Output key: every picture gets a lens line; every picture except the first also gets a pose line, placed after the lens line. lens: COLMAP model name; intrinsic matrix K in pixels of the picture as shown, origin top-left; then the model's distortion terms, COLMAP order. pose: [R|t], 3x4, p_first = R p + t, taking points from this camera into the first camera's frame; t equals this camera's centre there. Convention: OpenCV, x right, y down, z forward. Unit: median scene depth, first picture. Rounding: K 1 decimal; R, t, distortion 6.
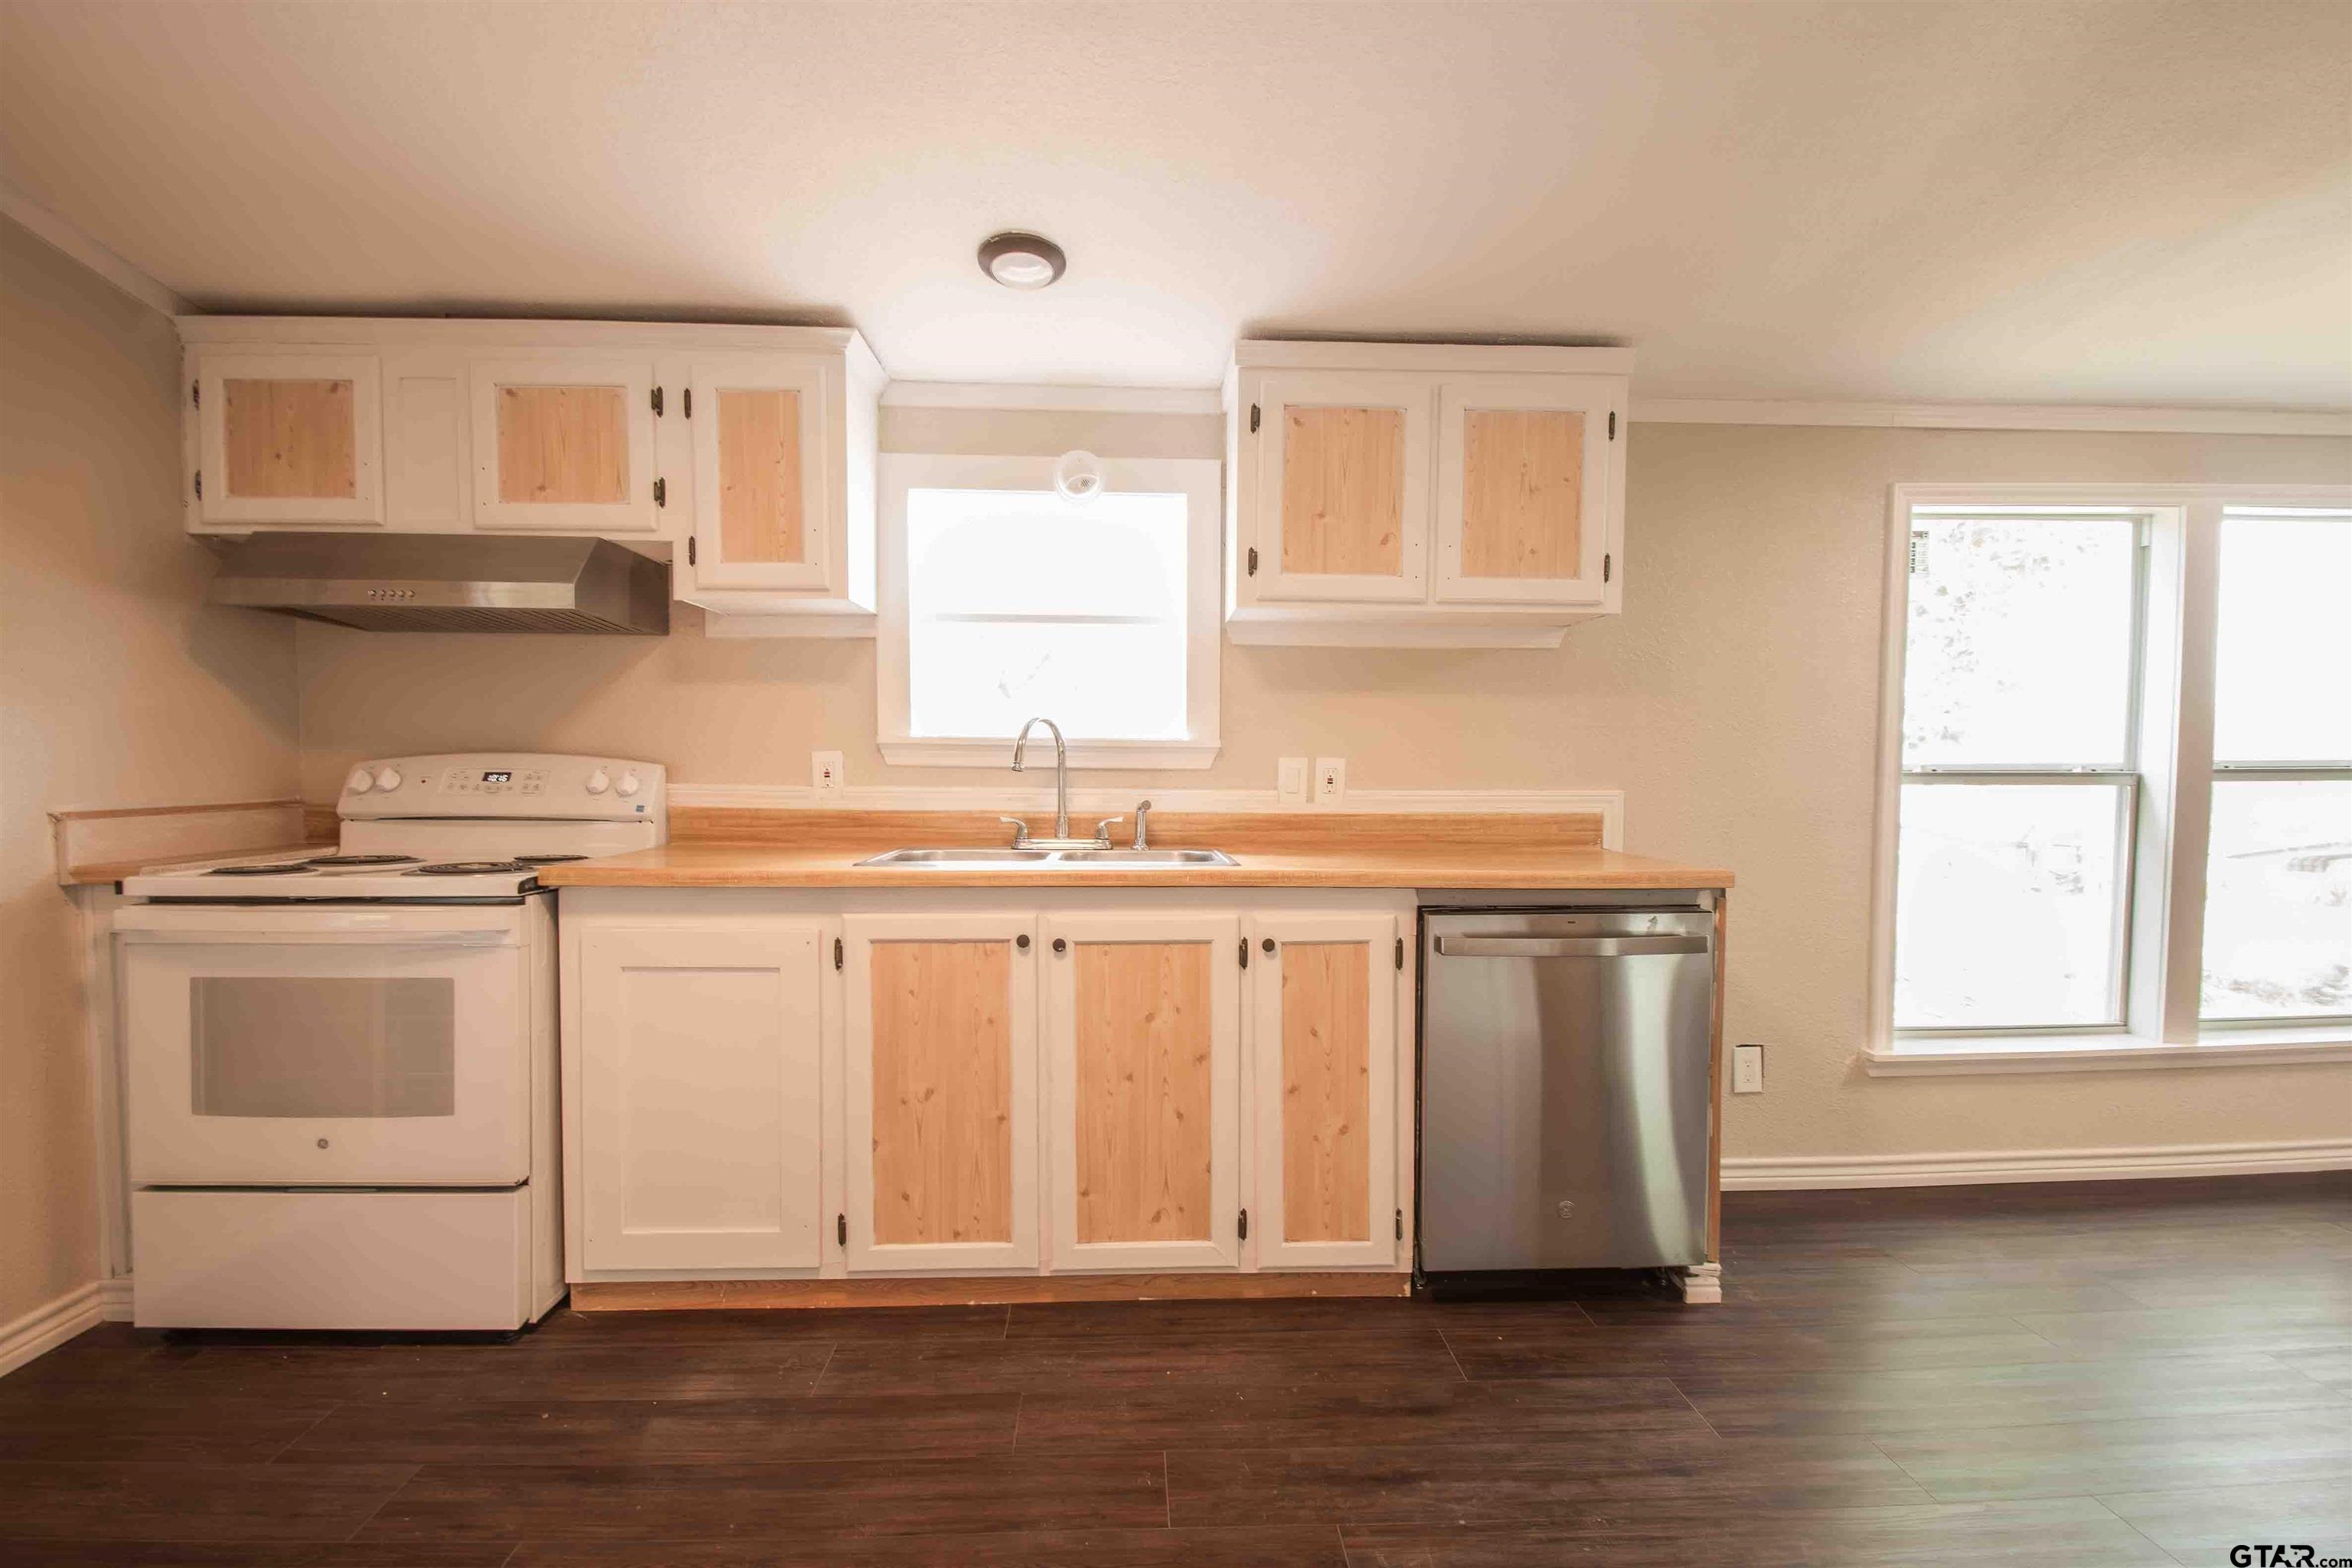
lens RADIAL K [[1035.1, 0, 1171.8], [0, 1035.1, 798.6], [0, 0, 1]] dist [0.006280, -0.011450]
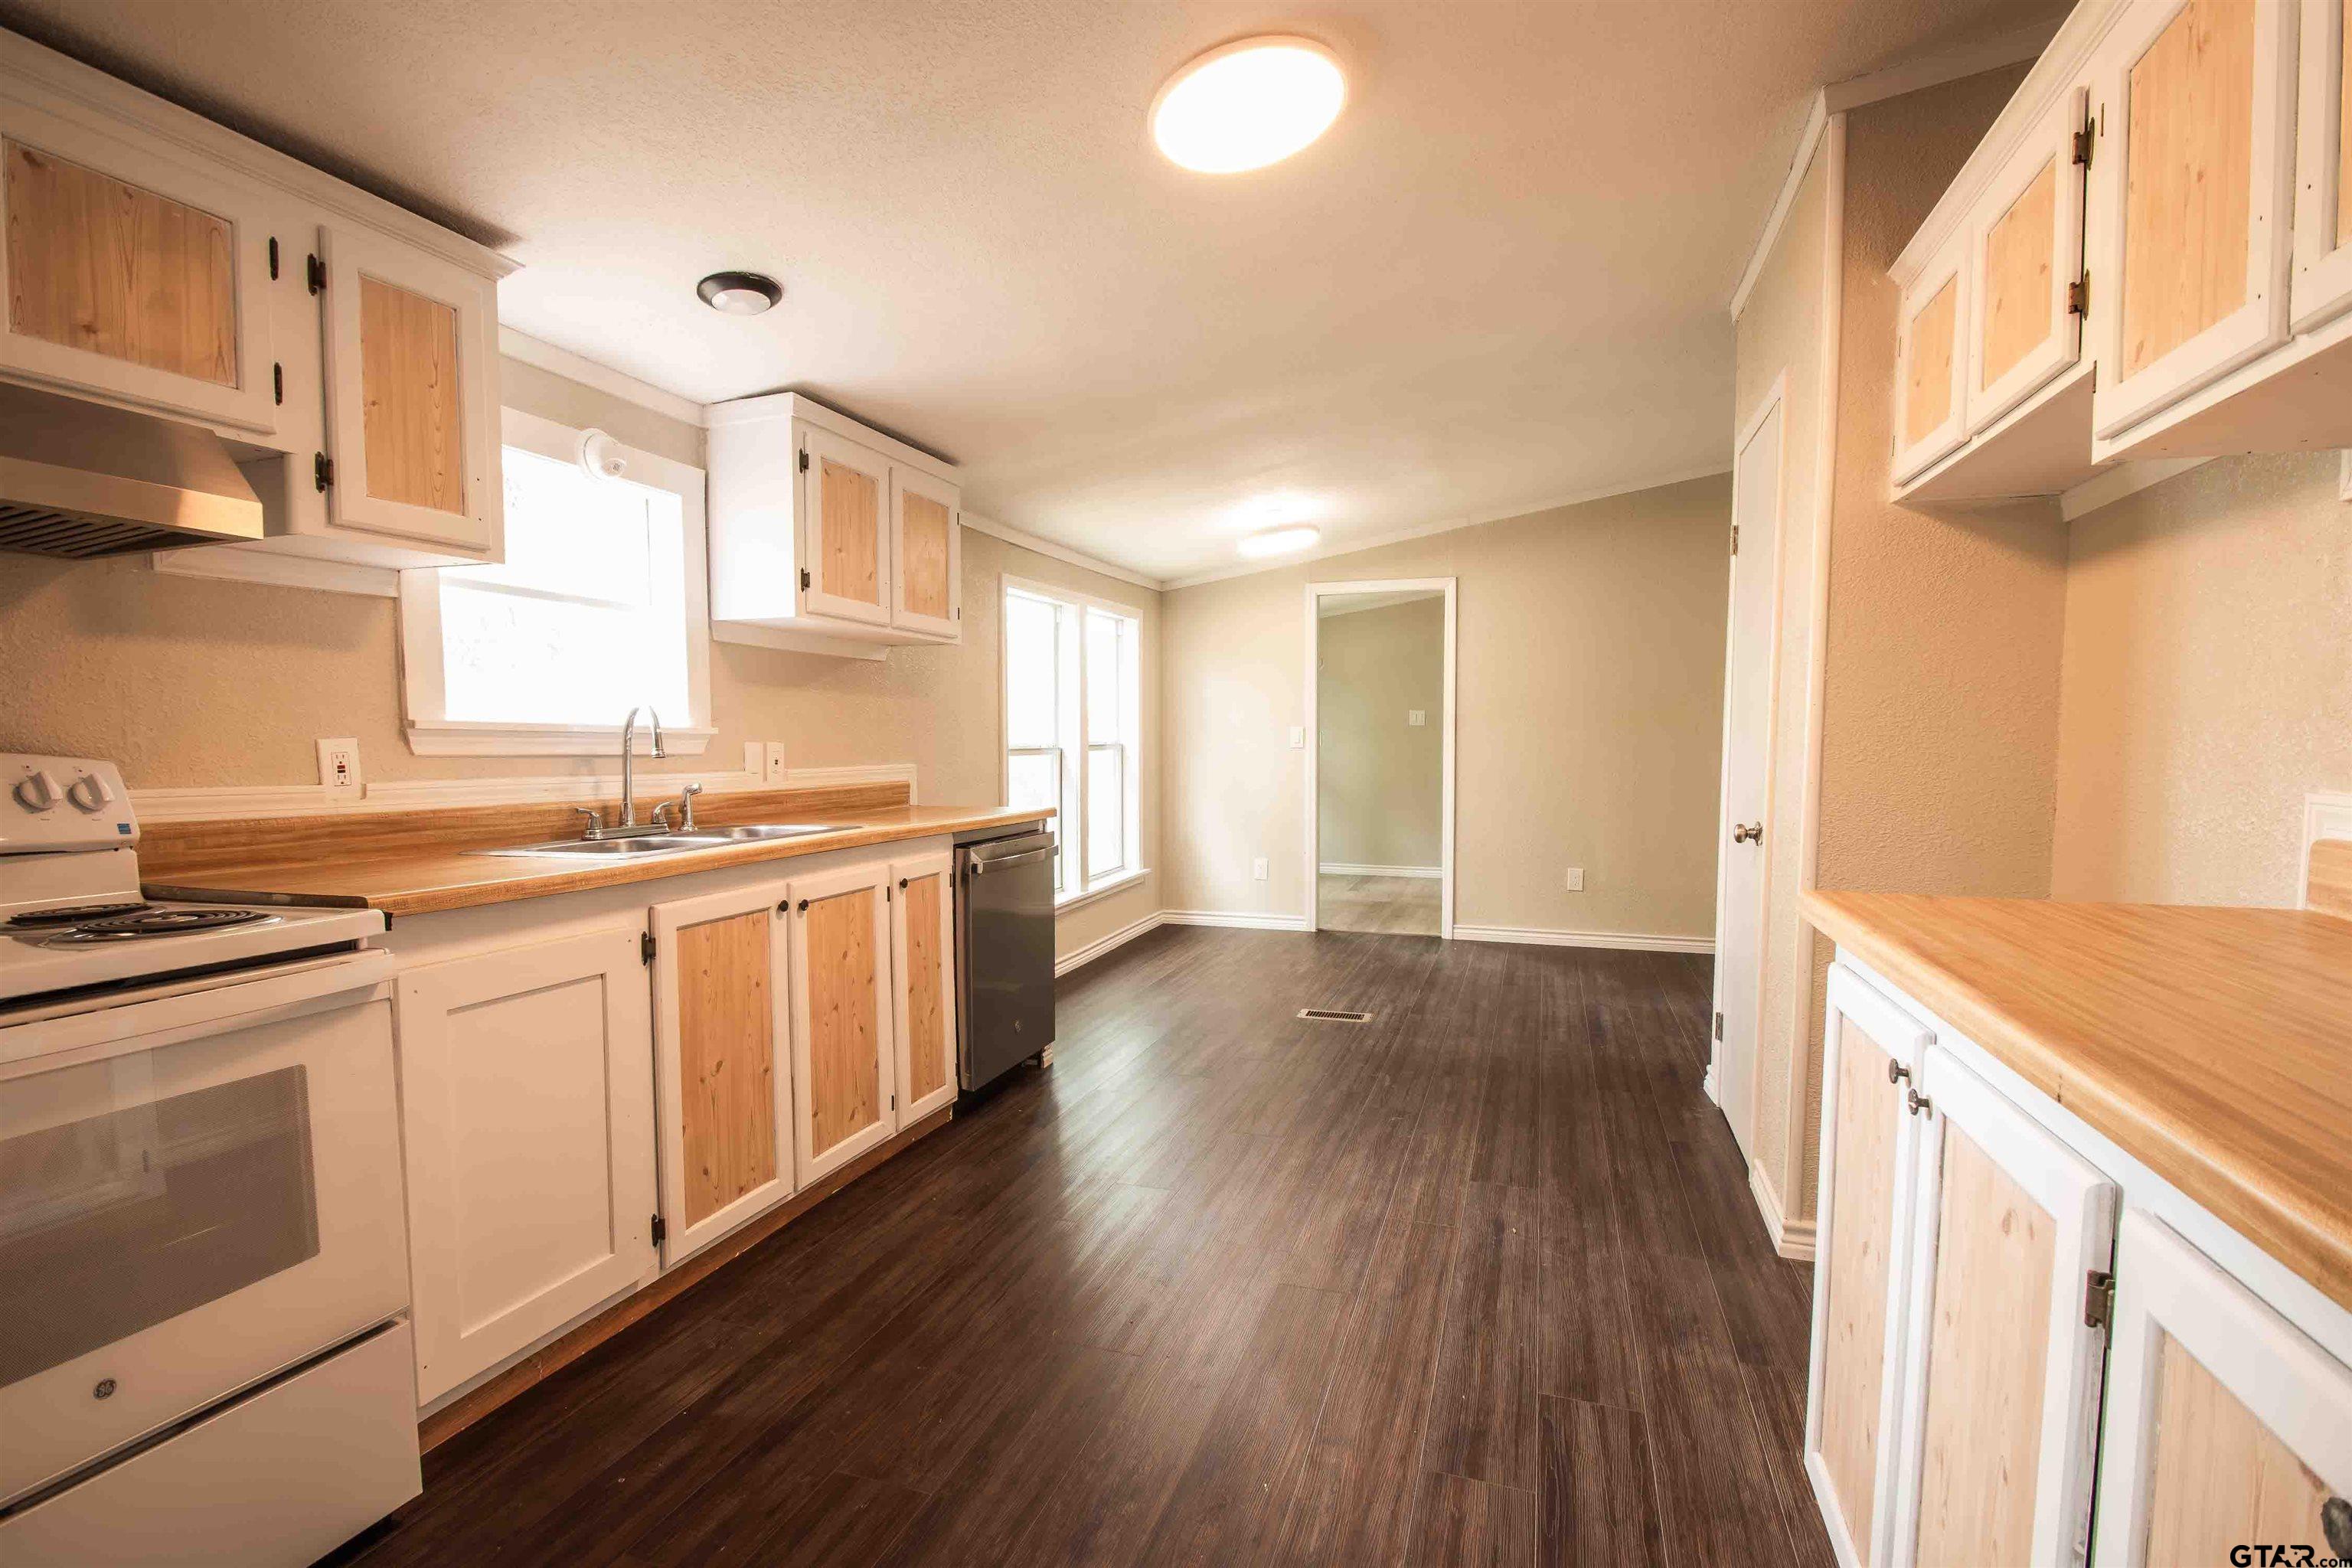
lens RADIAL K [[1104.2, 0, 1171.9], [0, 1104.2, 792.4], [0, 0, 1]] dist [0.002594, -0.010684]
pose [[0.360046, -0.049579, 0.931616, -0.986753], [0.041715, 0.998444, 0.037013, -0.012274], [-0.932001, 0.025535, 0.361554, 0.145119]]
